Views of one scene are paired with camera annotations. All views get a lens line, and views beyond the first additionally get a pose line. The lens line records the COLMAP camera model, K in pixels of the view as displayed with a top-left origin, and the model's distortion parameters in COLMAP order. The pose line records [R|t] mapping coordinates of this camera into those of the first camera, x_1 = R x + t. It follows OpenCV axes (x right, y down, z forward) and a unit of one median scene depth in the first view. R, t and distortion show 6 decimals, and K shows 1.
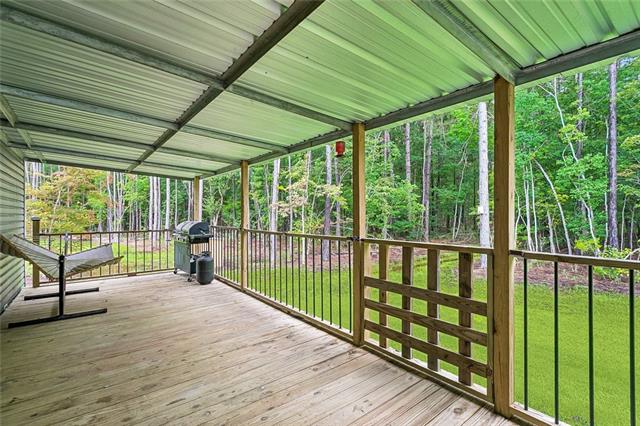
lens RADIAL K [[292.2, 0, 319.9], [0, 292.2, 222.4], [0, 0, 1]] dist [0.000642, 0.000101]
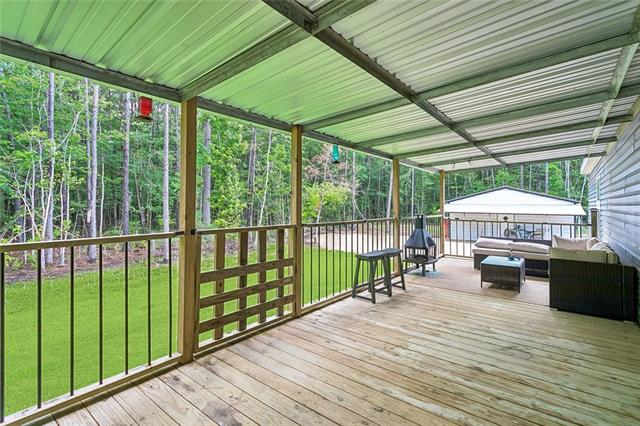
lens RADIAL K [[308.6, 0, 321.1], [0, 308.6, 210.1], [0, 0, 1]] dist [0.002463, 0.000381]
pose [[-0.226065, -0.026372, 0.973755, -0.889456], [-0.000497, 0.999636, 0.026957, -0.031313], [-0.974112, 0.005610, -0.225996, 0.934550]]
